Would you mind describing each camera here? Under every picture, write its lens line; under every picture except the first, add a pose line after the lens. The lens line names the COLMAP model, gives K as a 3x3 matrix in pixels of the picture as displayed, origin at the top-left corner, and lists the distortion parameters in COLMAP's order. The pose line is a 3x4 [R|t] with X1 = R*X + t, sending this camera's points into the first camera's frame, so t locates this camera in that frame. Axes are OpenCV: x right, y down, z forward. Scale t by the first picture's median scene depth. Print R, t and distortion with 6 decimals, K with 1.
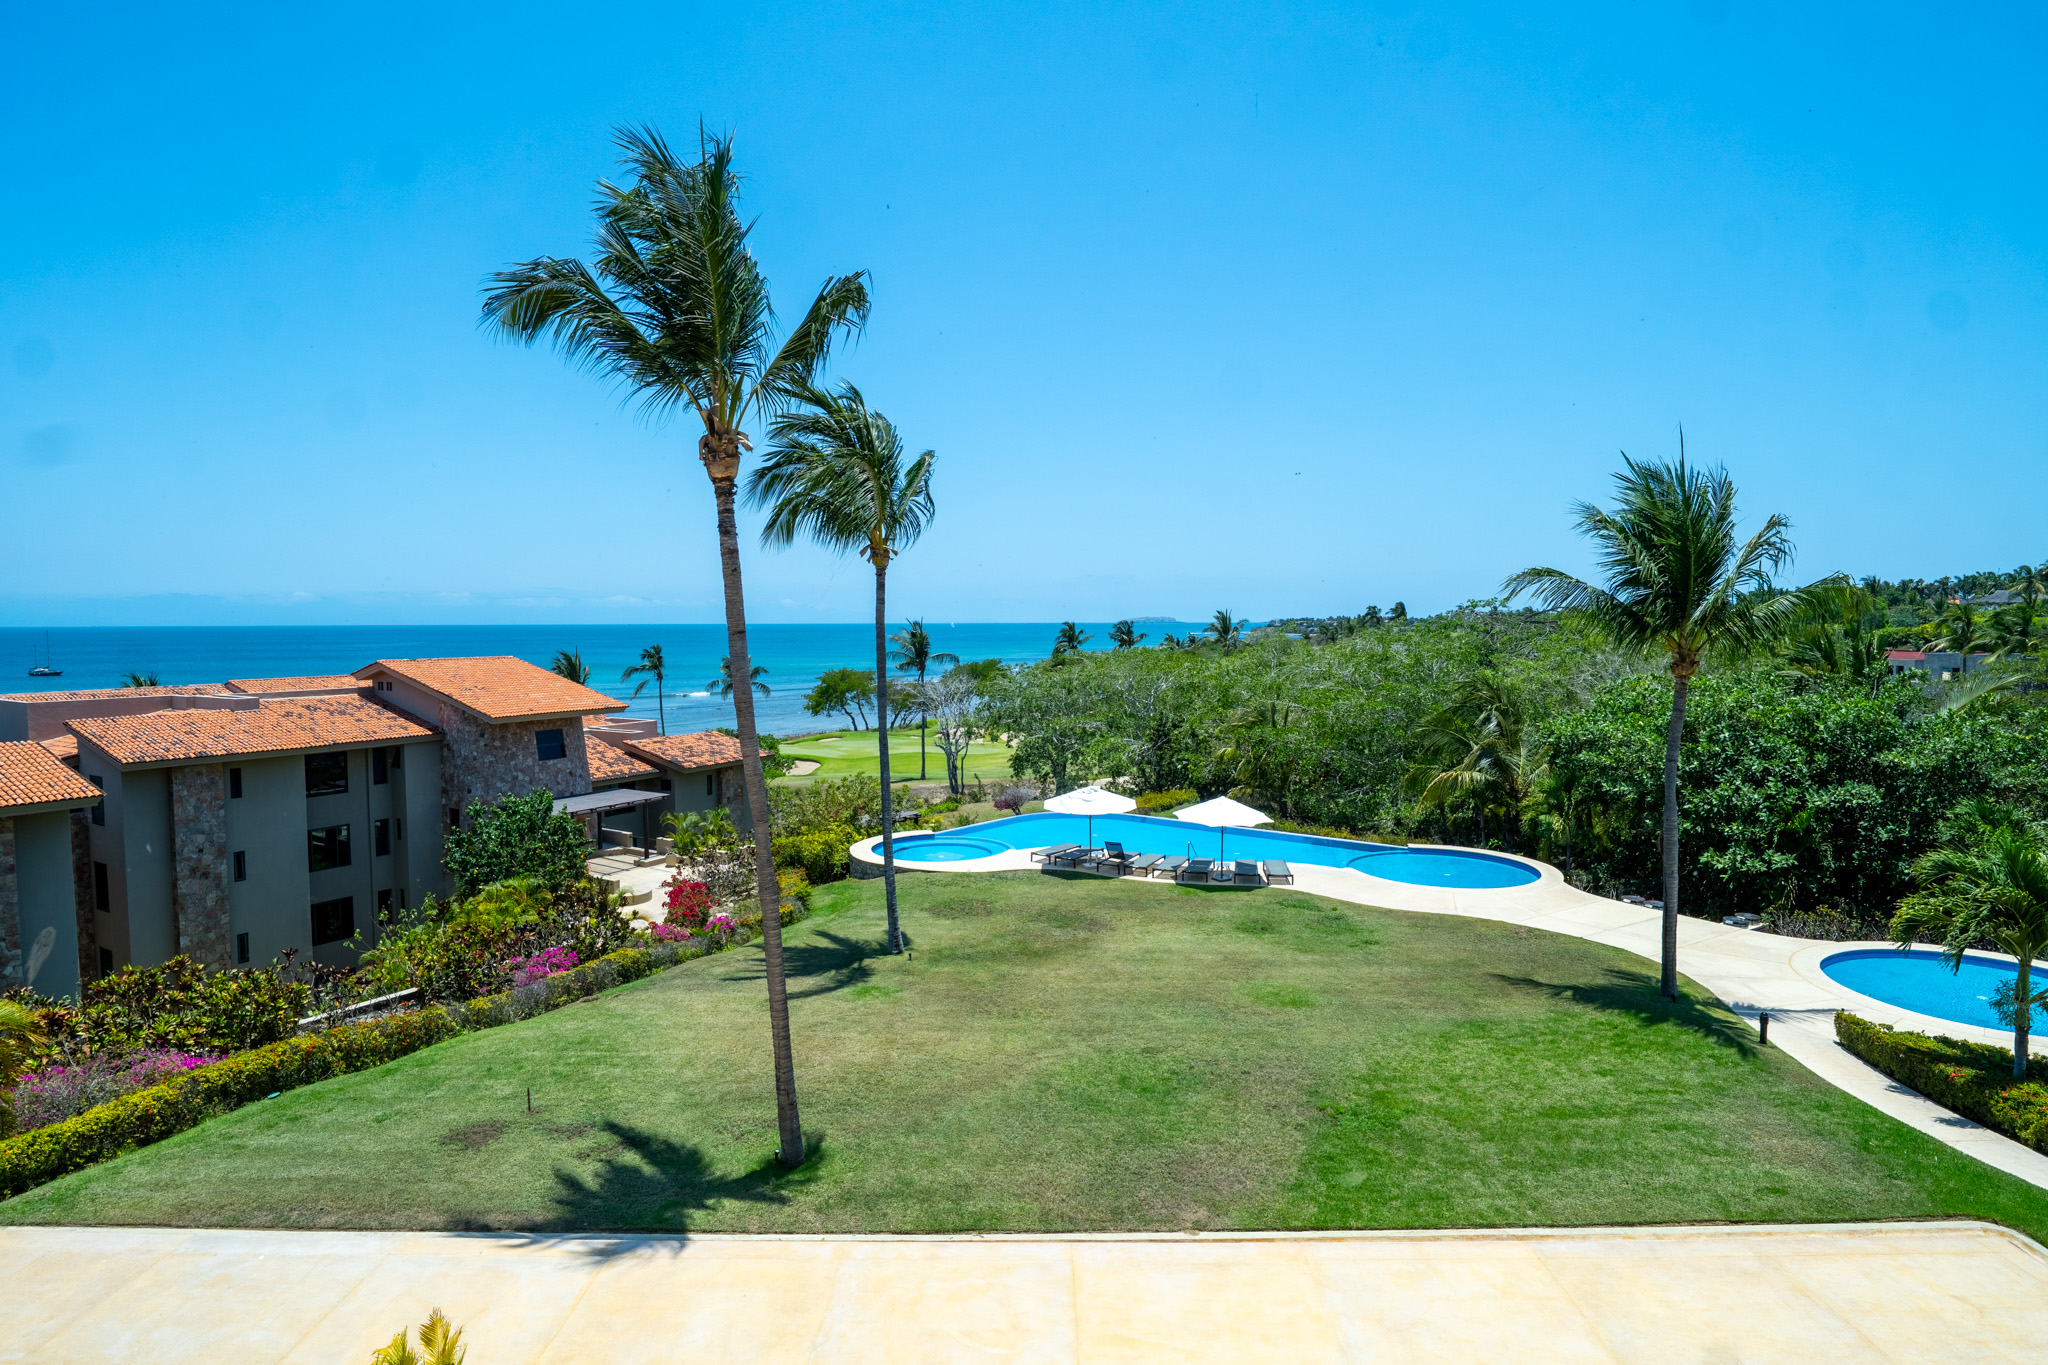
lens RADIAL K [[1081.7, 0, 1024.0], [0, 1081.7, 682.5], [0, 0, 1]] dist [-0.023050, 0.000382]
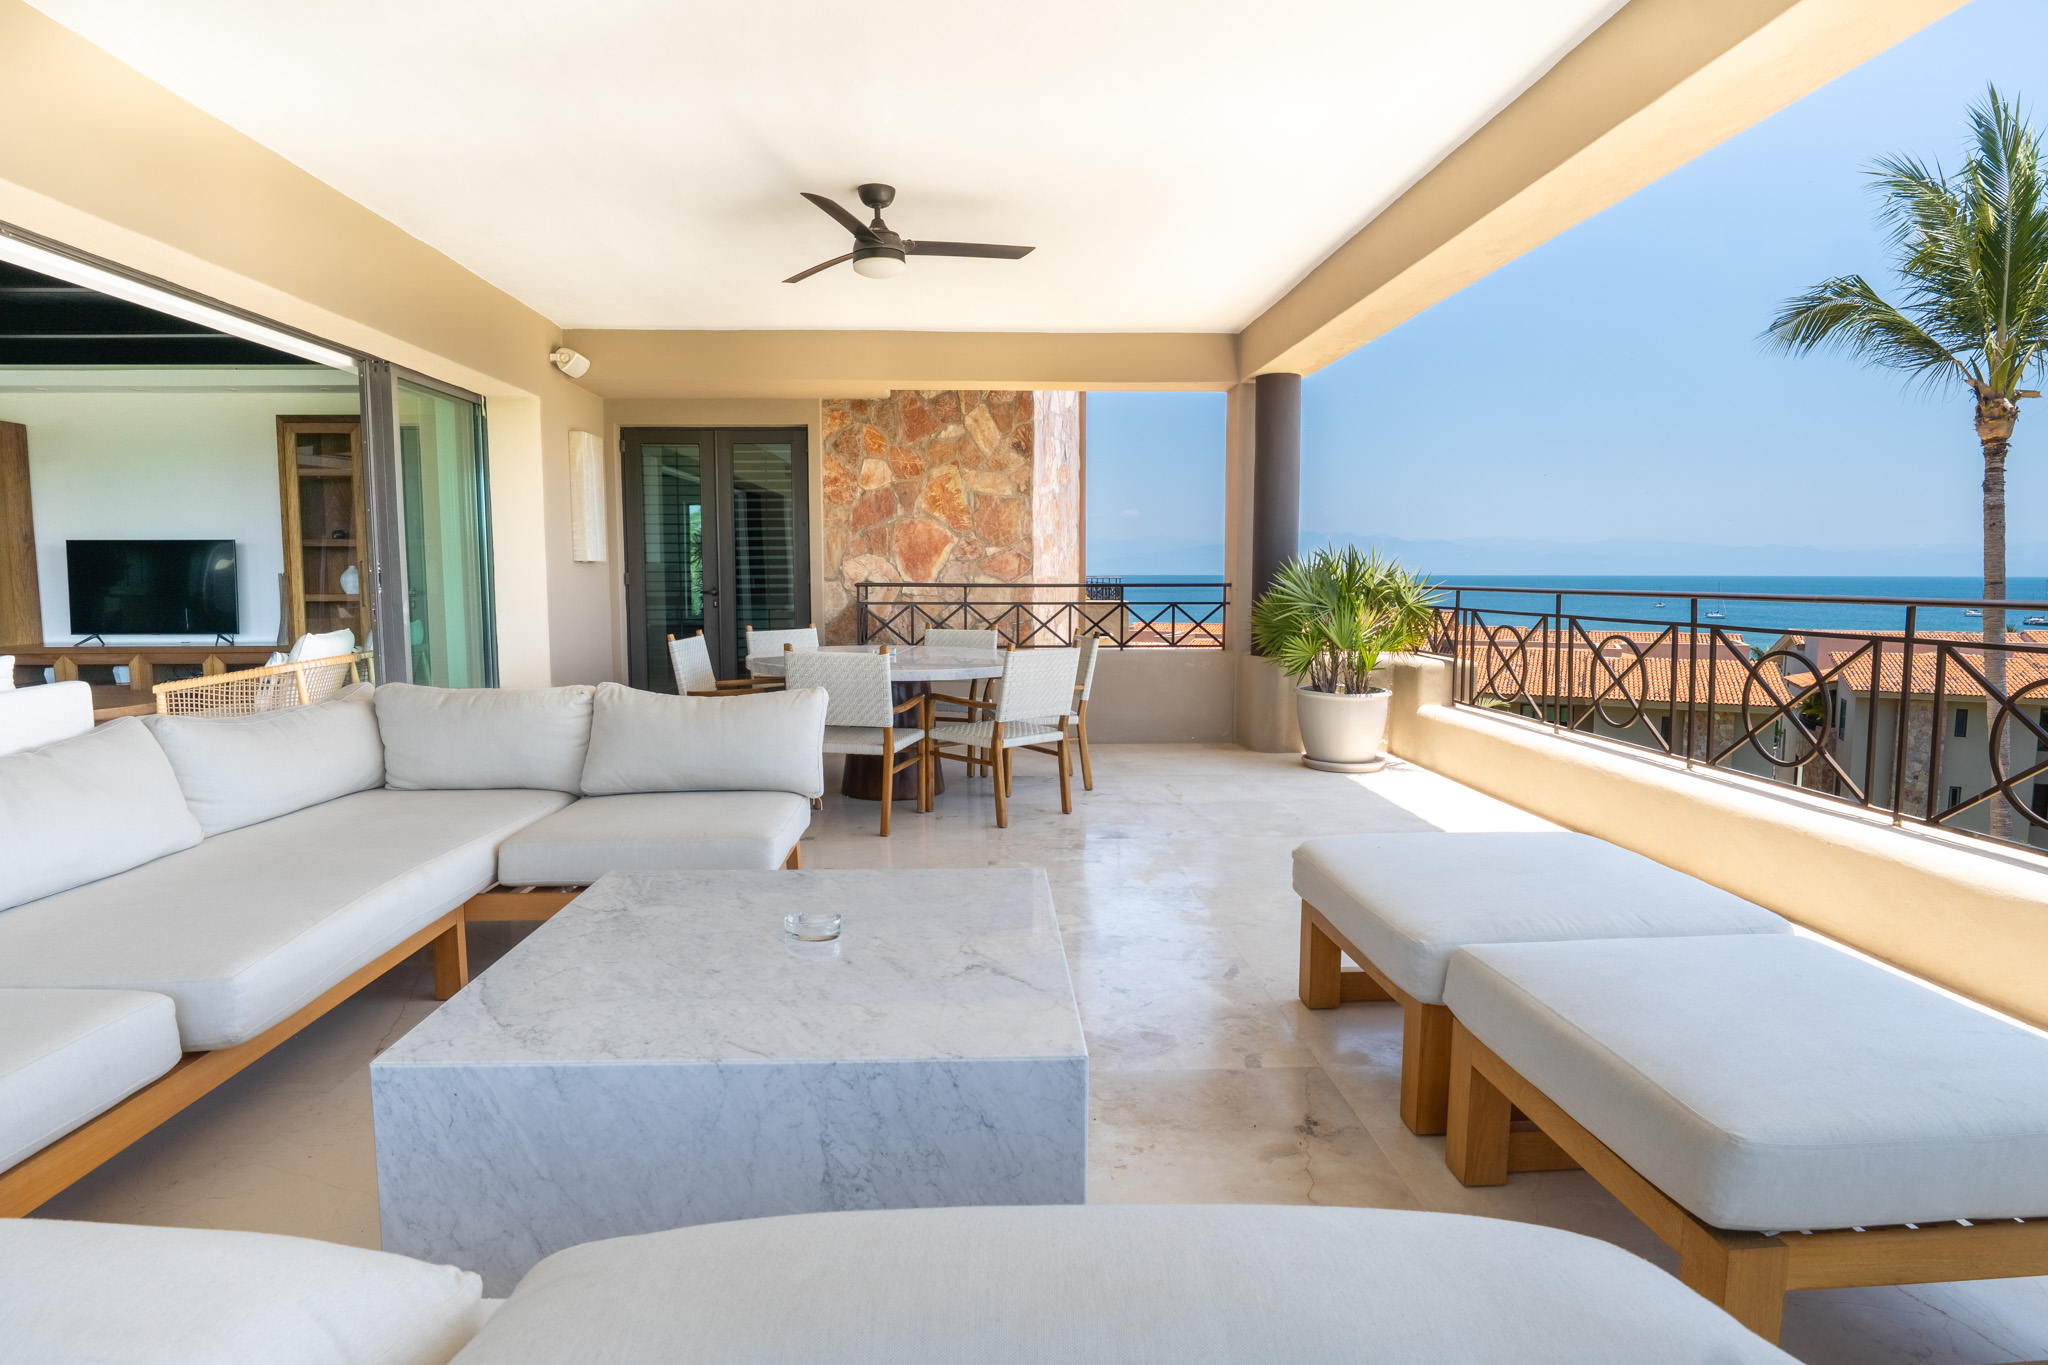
lens RADIAL K [[1097.7, 0, 1024.0], [0, 1097.7, 682.5], [0, 0, 1]] dist [-0.020760, 0.001775]
pose [[0.043962, 0.102936, -0.993716, 0.260649], [-0.056285, 0.993353, 0.100409, -0.001659], [0.997446, 0.051517, 0.049463, 0.005740]]
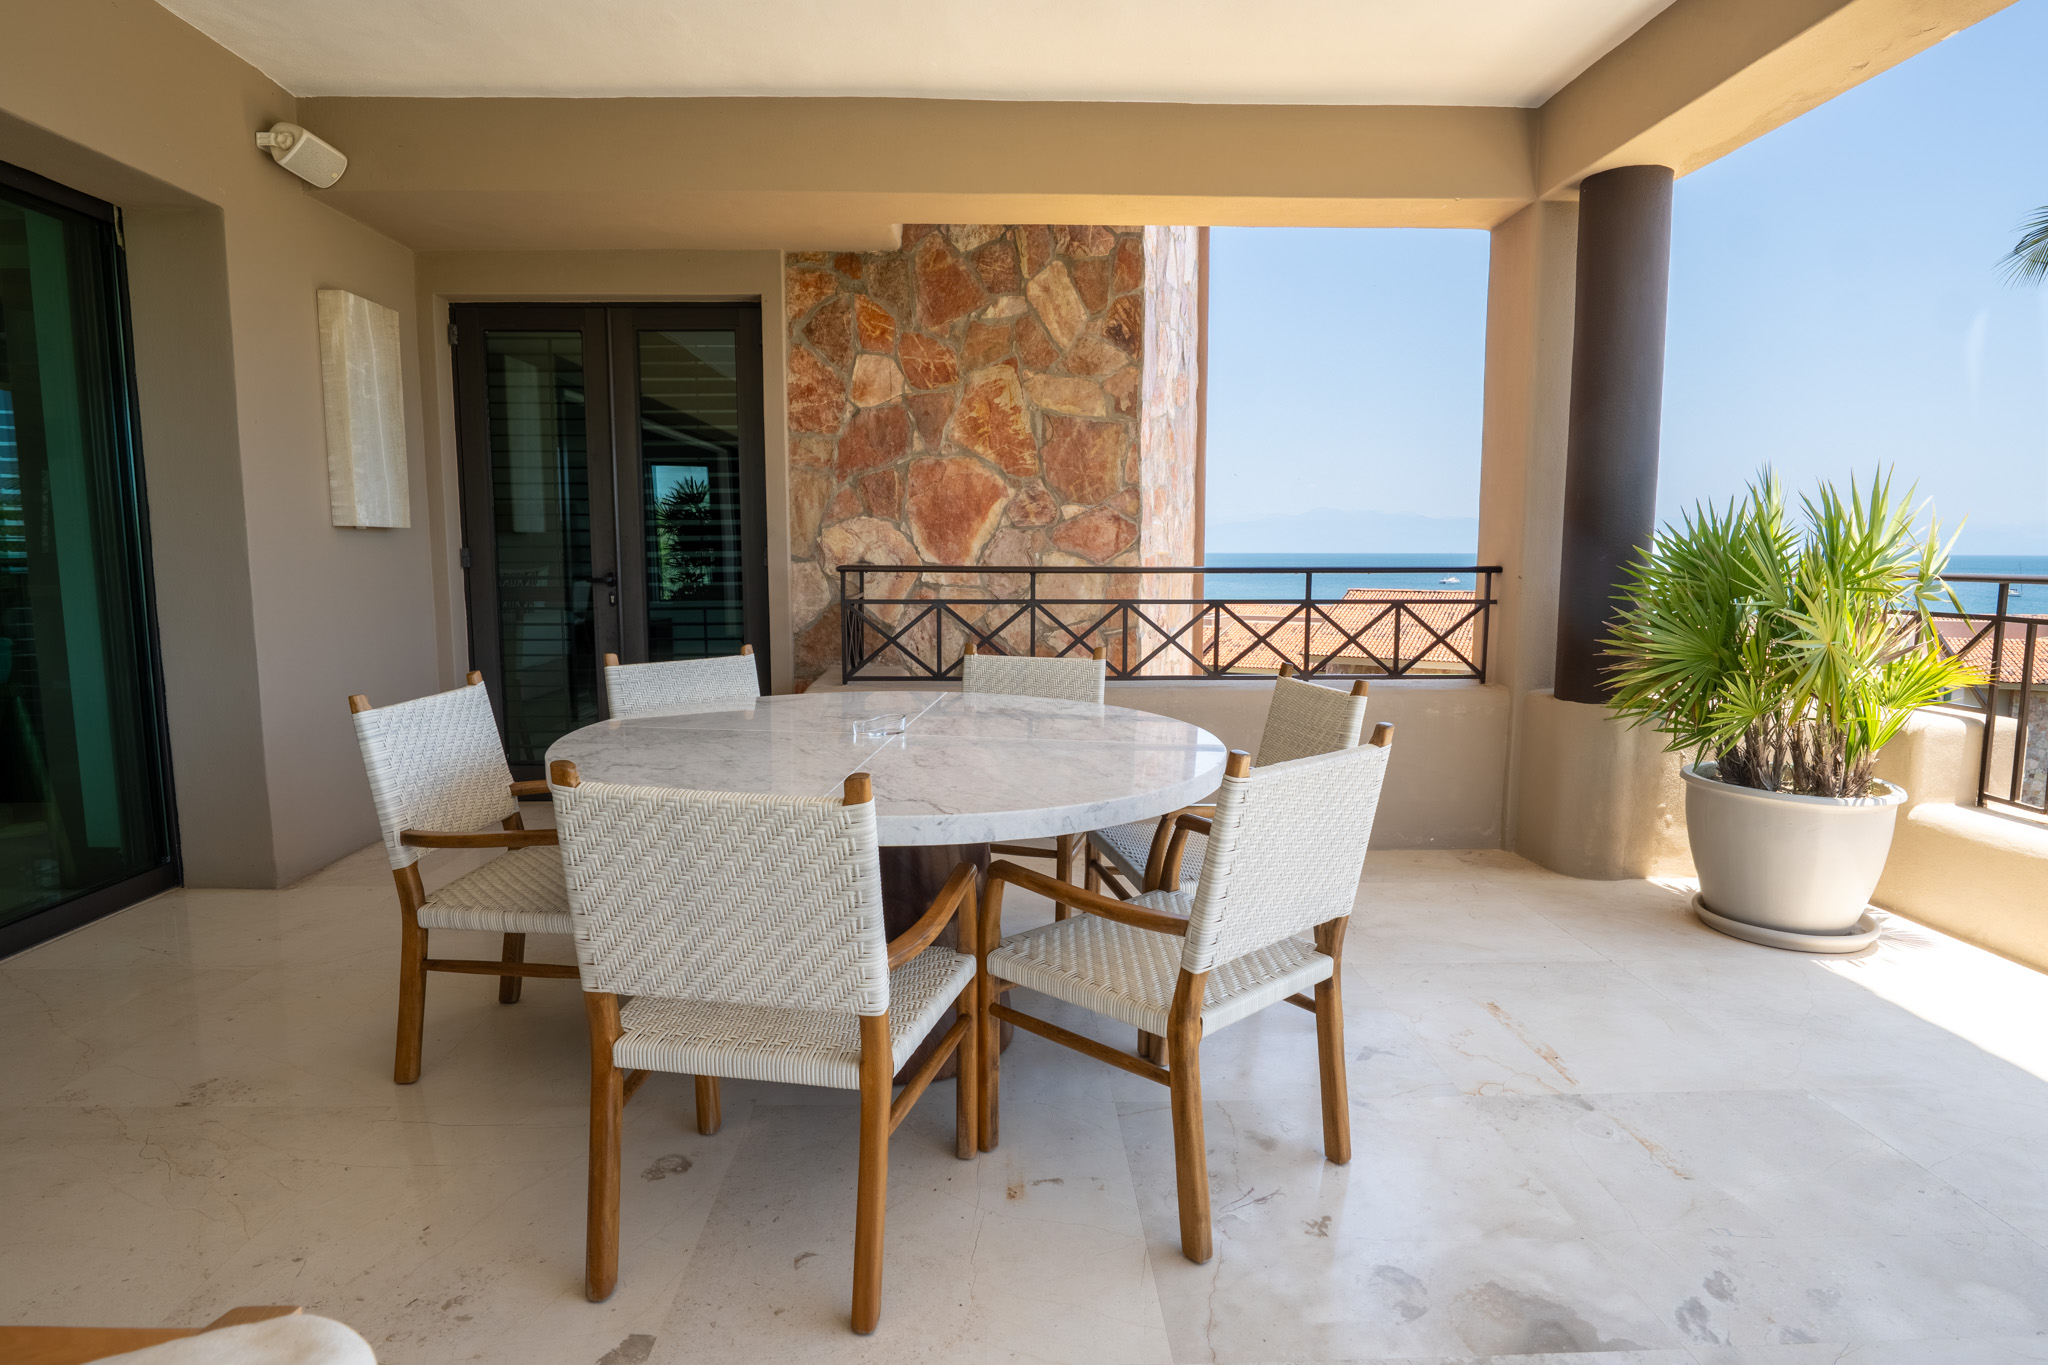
lens RADIAL K [[1081.7, 0, 1024.0], [0, 1081.7, 682.5], [0, 0, 1]] dist [-0.023050, 0.000382]
pose [[0.025530, 0.125248, -0.991797, 0.173741], [-0.056662, 0.990707, 0.123652, -0.000820], [0.998067, 0.053041, 0.032390, 0.000327]]
